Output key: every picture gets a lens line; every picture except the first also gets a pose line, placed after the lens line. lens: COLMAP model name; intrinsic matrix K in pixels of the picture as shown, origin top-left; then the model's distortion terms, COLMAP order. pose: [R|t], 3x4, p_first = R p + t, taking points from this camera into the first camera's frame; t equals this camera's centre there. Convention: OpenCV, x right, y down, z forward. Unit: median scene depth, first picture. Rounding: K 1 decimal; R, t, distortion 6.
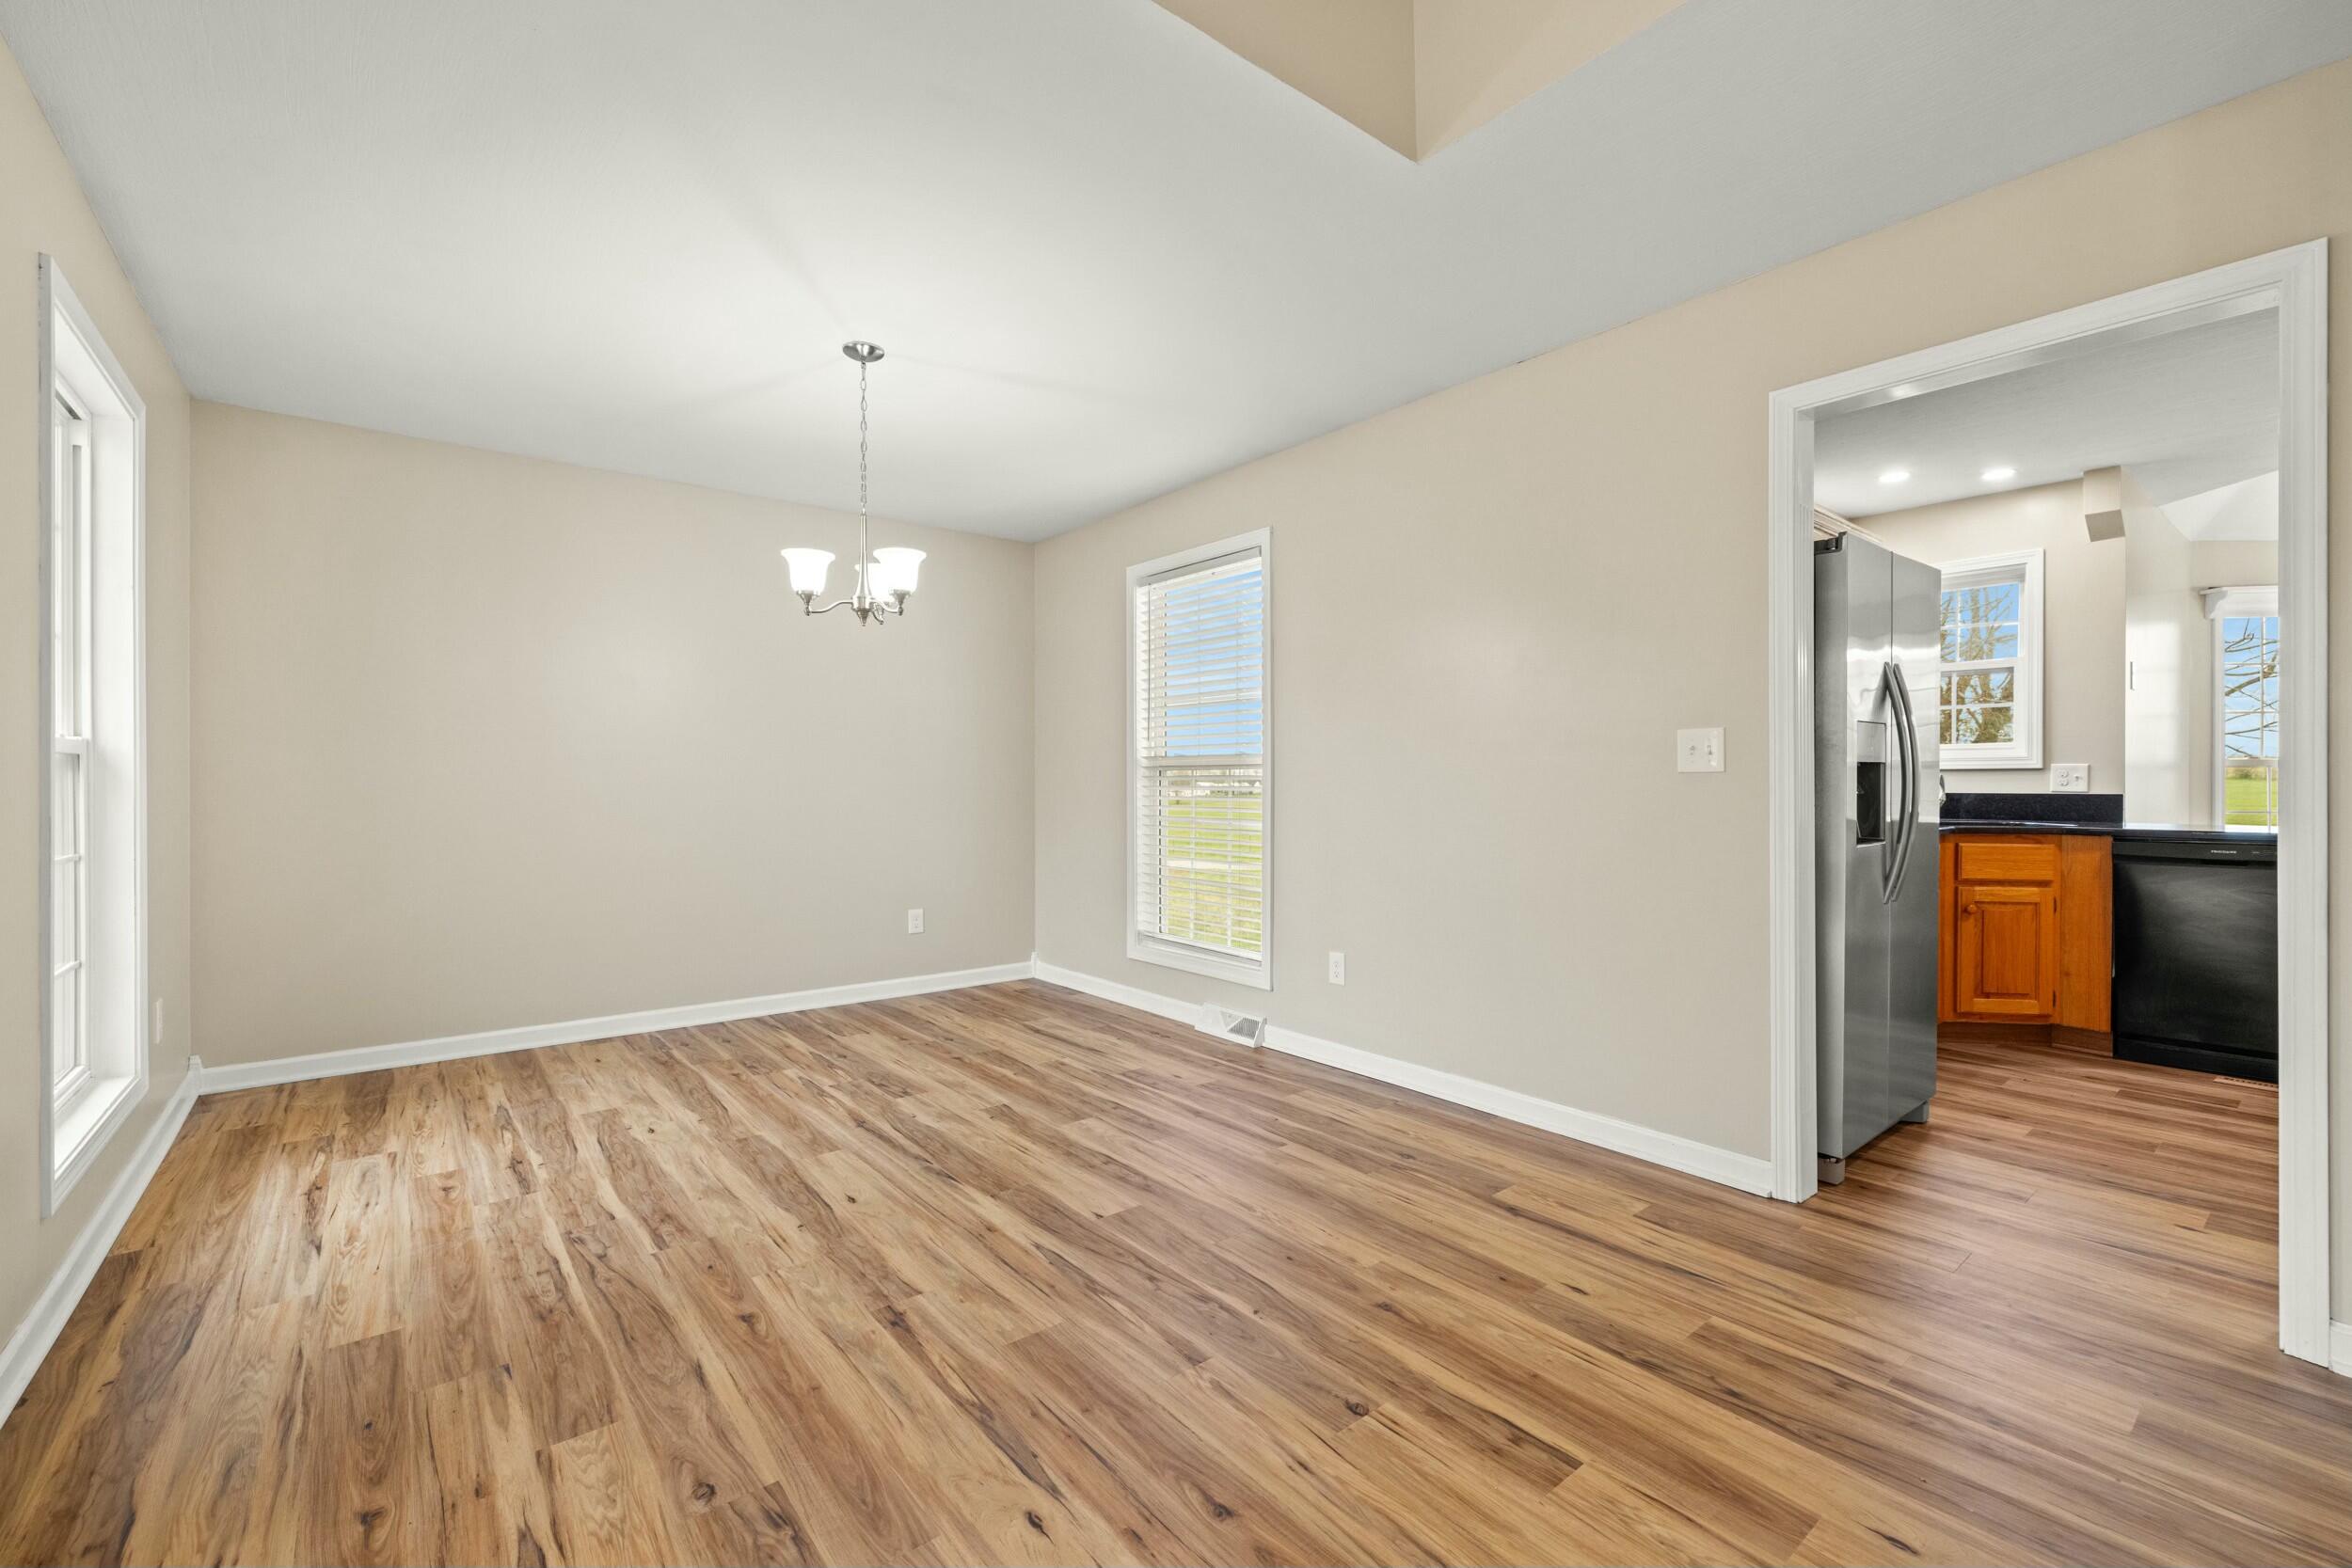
lens RADIAL K [[990.7, 0, 1167.7], [0, 990.7, 788.0], [0, 0, 1]] dist [0.003612, 0.000474]
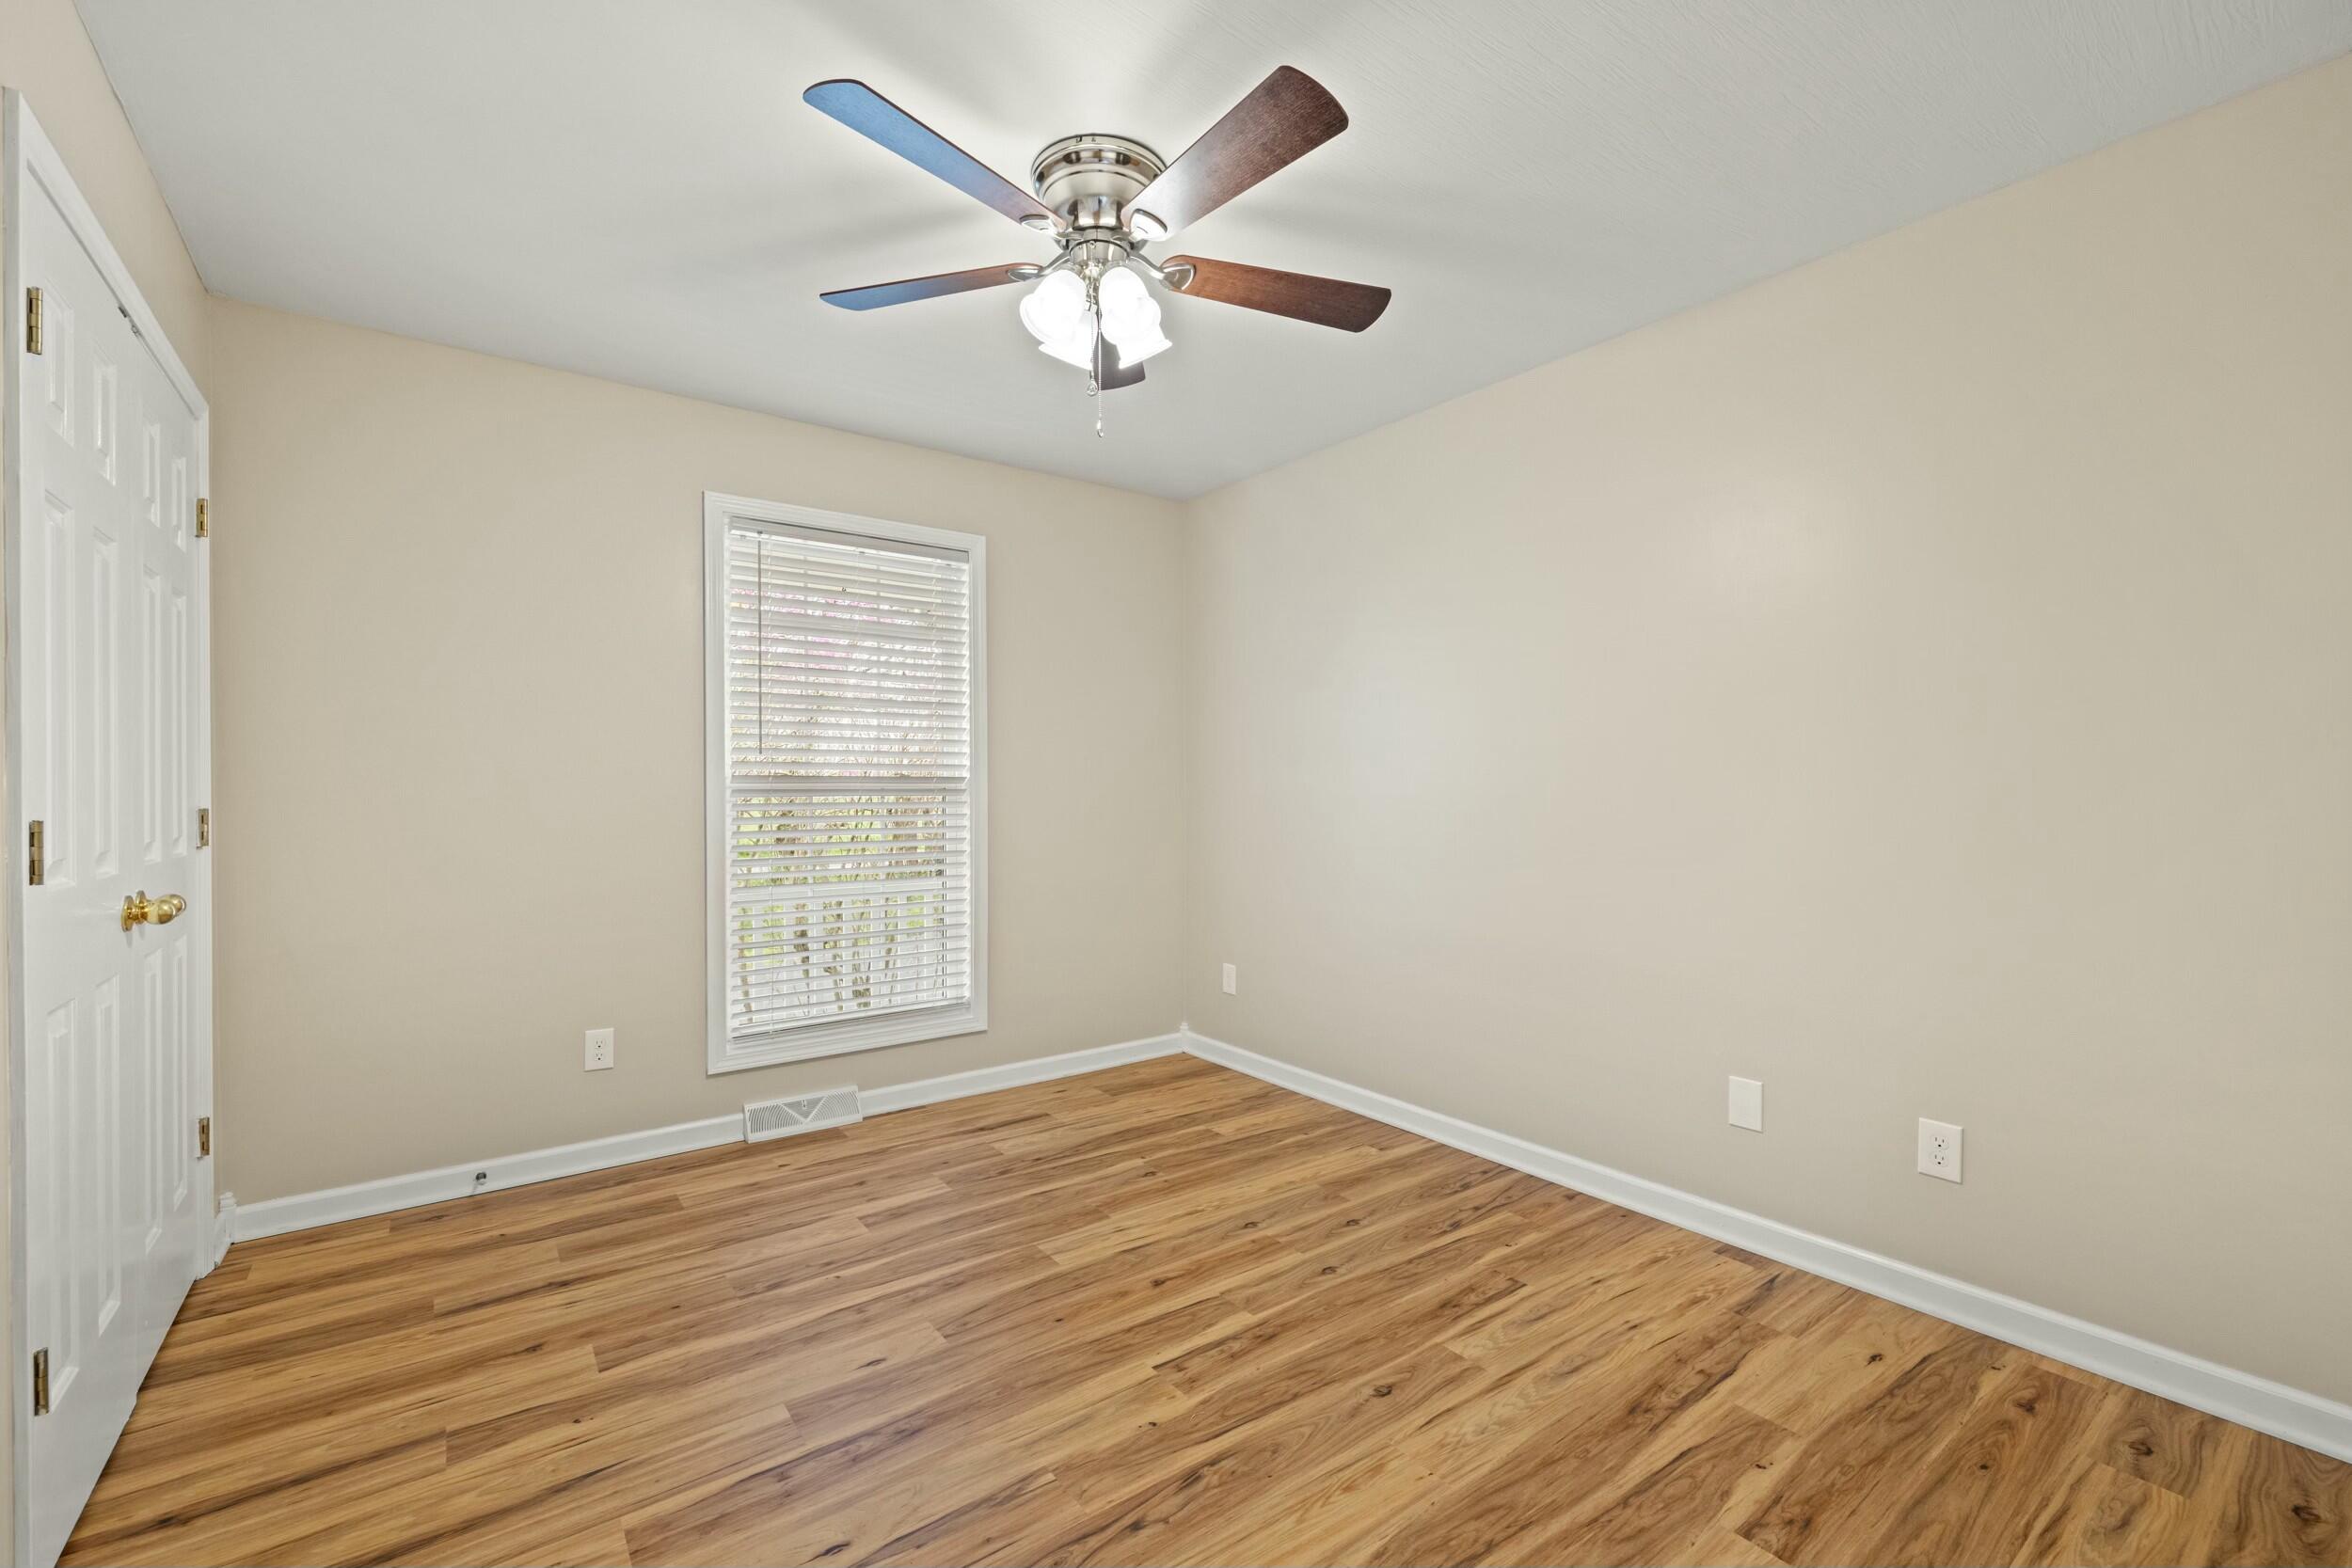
lens RADIAL K [[990.7, 0, 1151.0], [0, 990.7, 785.4], [0, 0, 1]] dist [0.003612, 0.000474]
pose [[0.039451, 0.001843, 0.999220, -0.780009], [0.004813, 0.999986, -0.002034, -0.023293], [-0.999210, 0.004889, 0.039442, 0.760297]]
